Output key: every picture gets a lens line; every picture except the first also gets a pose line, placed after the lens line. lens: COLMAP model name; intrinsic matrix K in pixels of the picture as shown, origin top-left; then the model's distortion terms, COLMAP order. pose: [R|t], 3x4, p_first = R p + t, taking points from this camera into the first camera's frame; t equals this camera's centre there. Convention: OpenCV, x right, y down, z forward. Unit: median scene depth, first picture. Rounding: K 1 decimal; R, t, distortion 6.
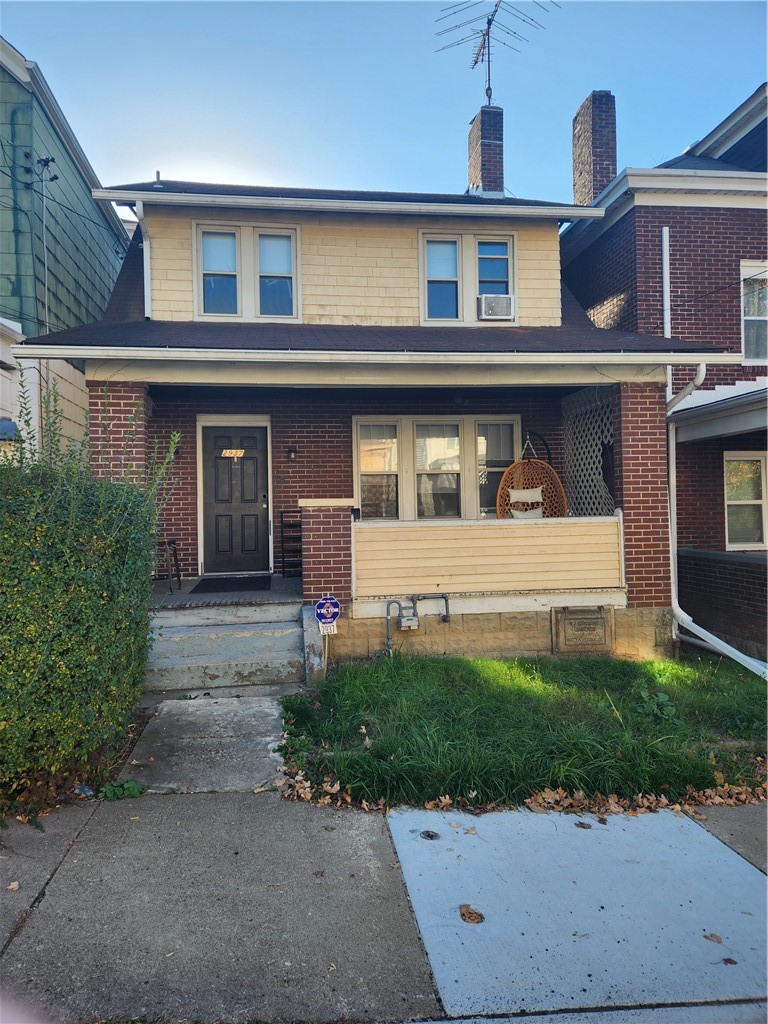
lens RADIAL K [[668.6, 0, 377.4], [0, 668.6, 512.3], [0, 0, 1]] dist [0.076457, -0.066240]
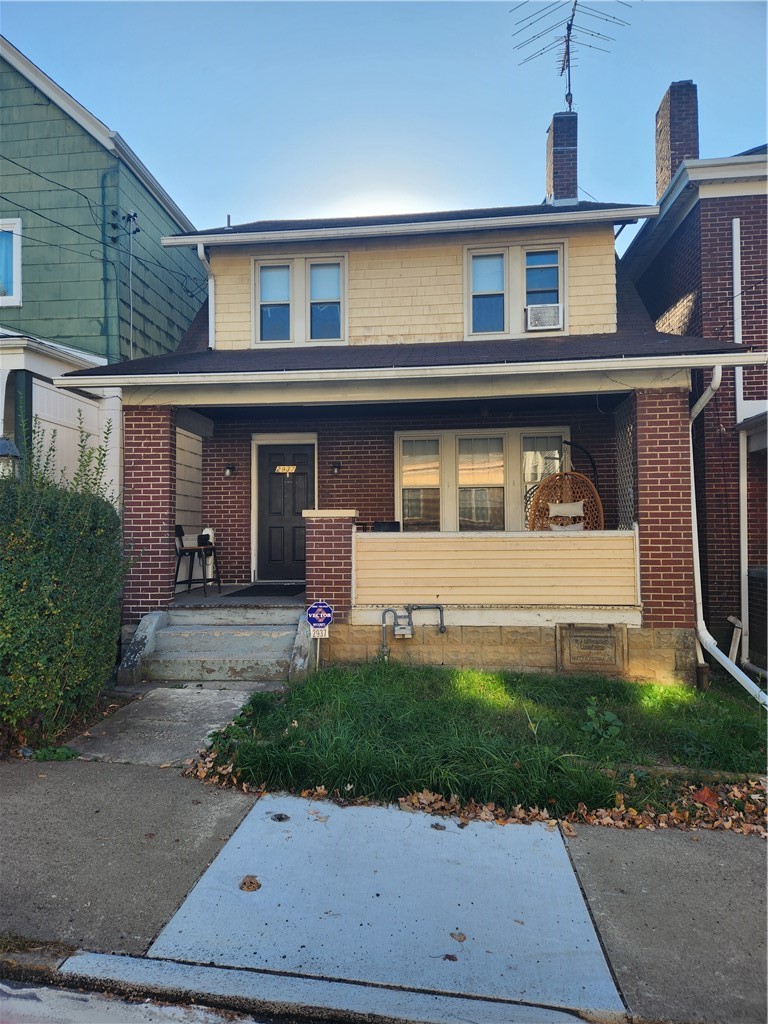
lens RADIAL K [[669.4, 0, 383.2], [0, 669.4, 521.7], [0, 0, 1]] dist [0.077726, -0.067252]
pose [[0.971669, 0.007806, -0.236216, 0.195694], [-0.011421, 0.999838, -0.013942, 0.009236], [0.236069, 0.016245, 0.971600, -0.003406]]
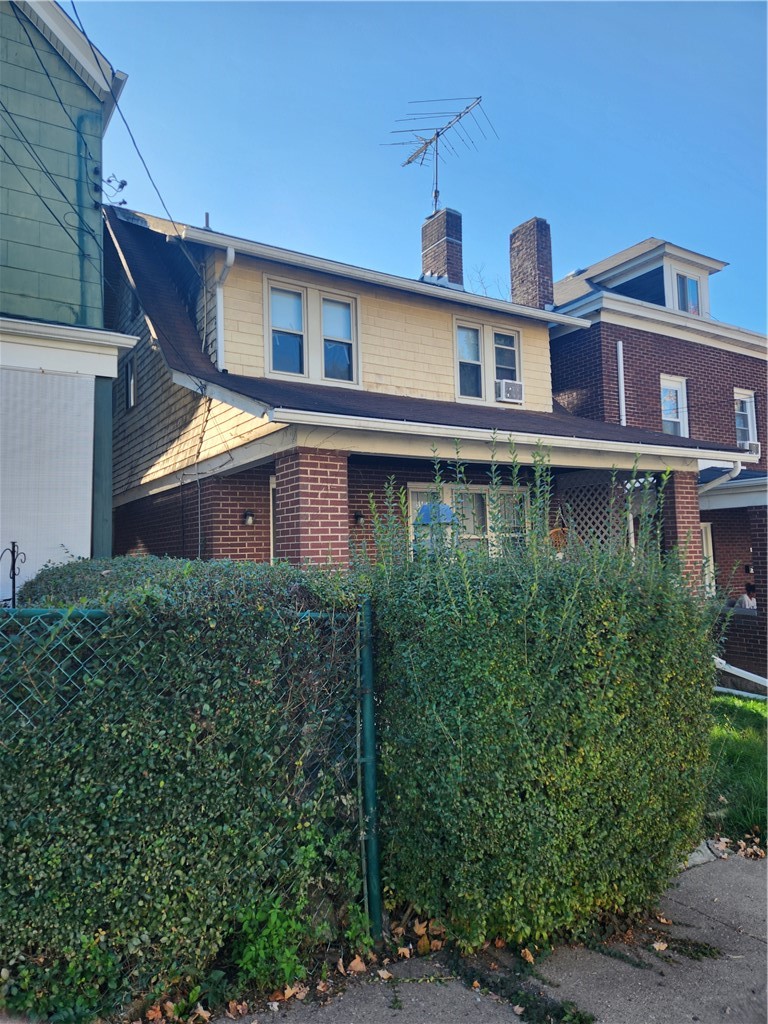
lens RADIAL K [[668.6, 0, 377.4], [0, 668.6, 512.3], [0, 0, 1]] dist [0.076457, -0.066240]
pose [[0.910427, 0.023287, 0.413013, -0.513432], [0.005944, 0.997575, -0.069350, -0.029390], [-0.413626, 0.065593, 0.908081, 0.094152]]
